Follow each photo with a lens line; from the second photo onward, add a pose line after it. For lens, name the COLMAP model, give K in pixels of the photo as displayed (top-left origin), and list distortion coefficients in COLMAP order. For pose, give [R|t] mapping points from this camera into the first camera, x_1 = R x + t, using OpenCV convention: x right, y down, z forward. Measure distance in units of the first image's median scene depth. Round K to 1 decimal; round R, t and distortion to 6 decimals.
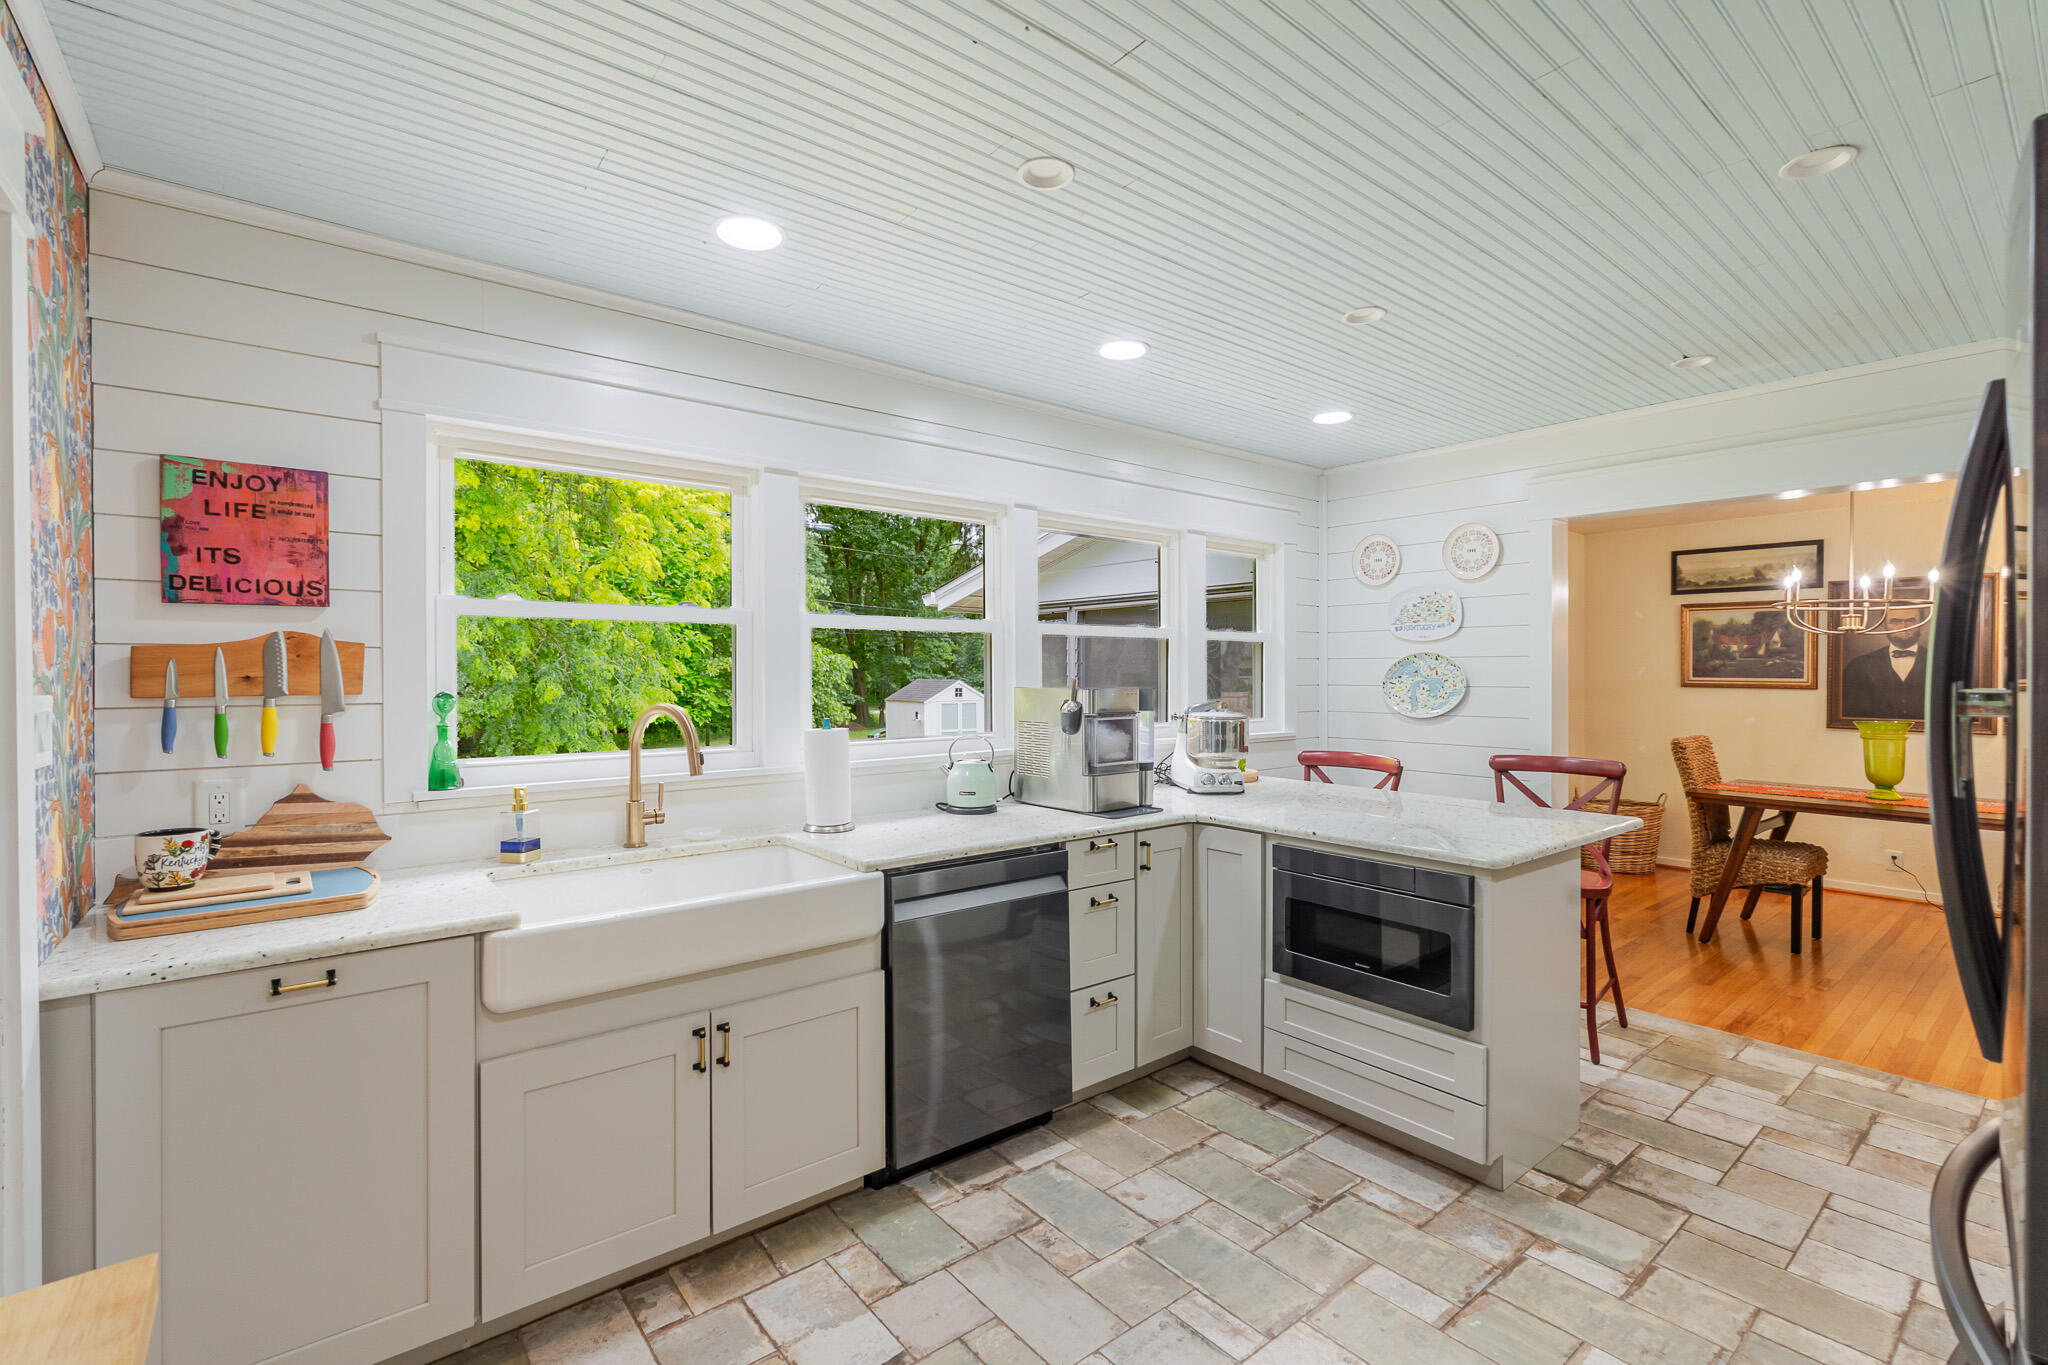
lens RADIAL K [[913.9, 0, 1020.1], [0, 913.9, 675.9], [0, 0, 1]] dist [-0.005083, -0.000008]
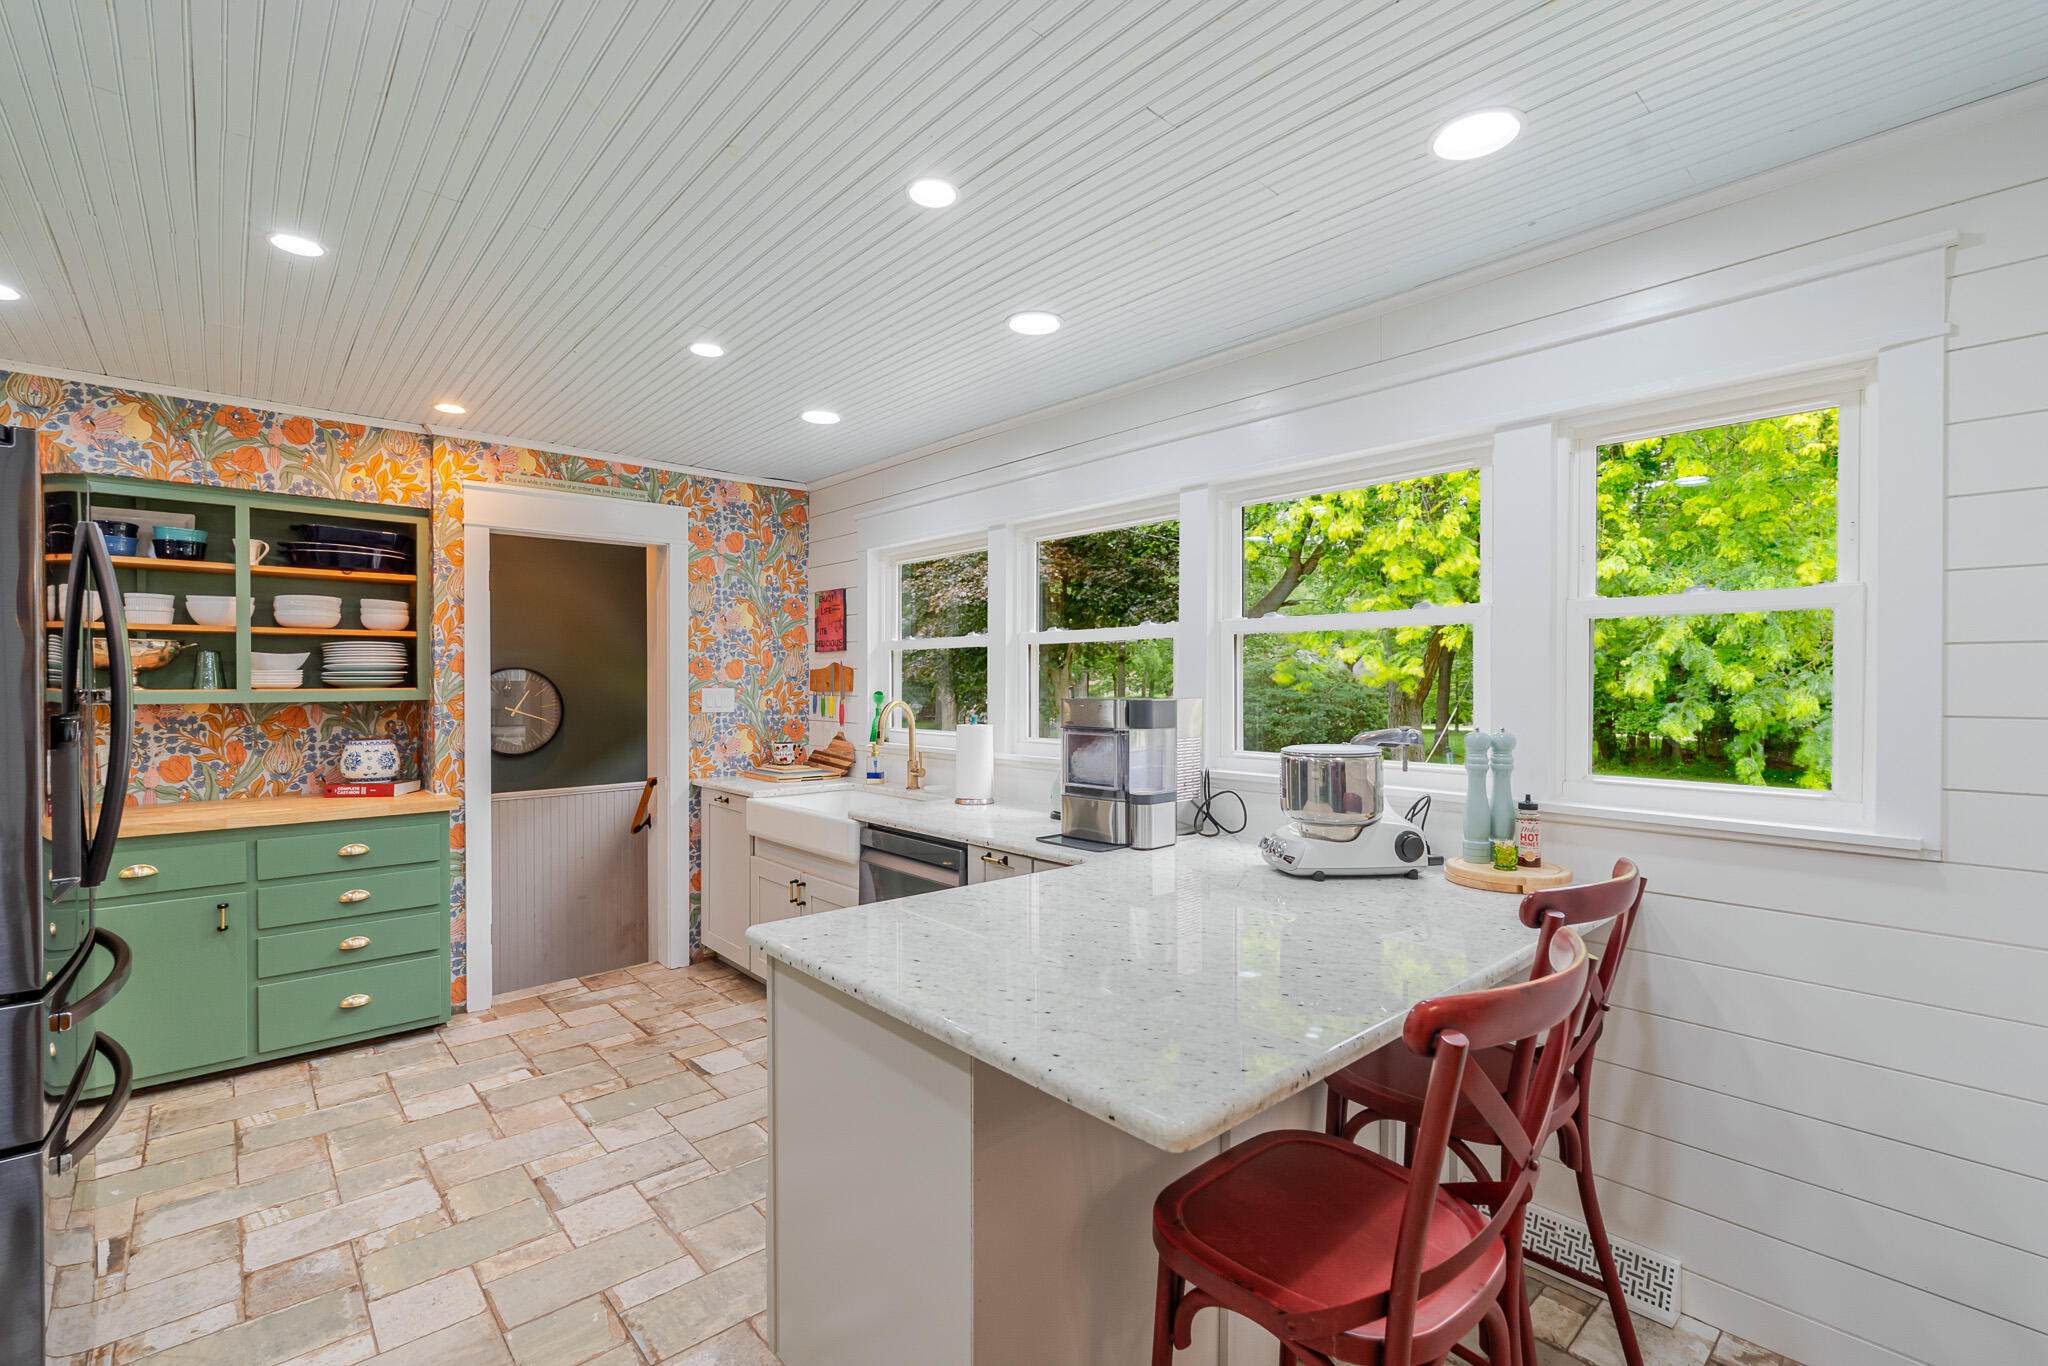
lens RADIAL K [[913.9, 0, 1022.1], [0, 913.9, 687.0], [0, 0, 1]] dist [-0.005083, -0.000008]
pose [[0.049063, 0.002879, -0.998792, 1.428336], [-0.006298, 0.999977, 0.002573, 0.001964], [0.998776, 0.006164, 0.049080, 1.321002]]
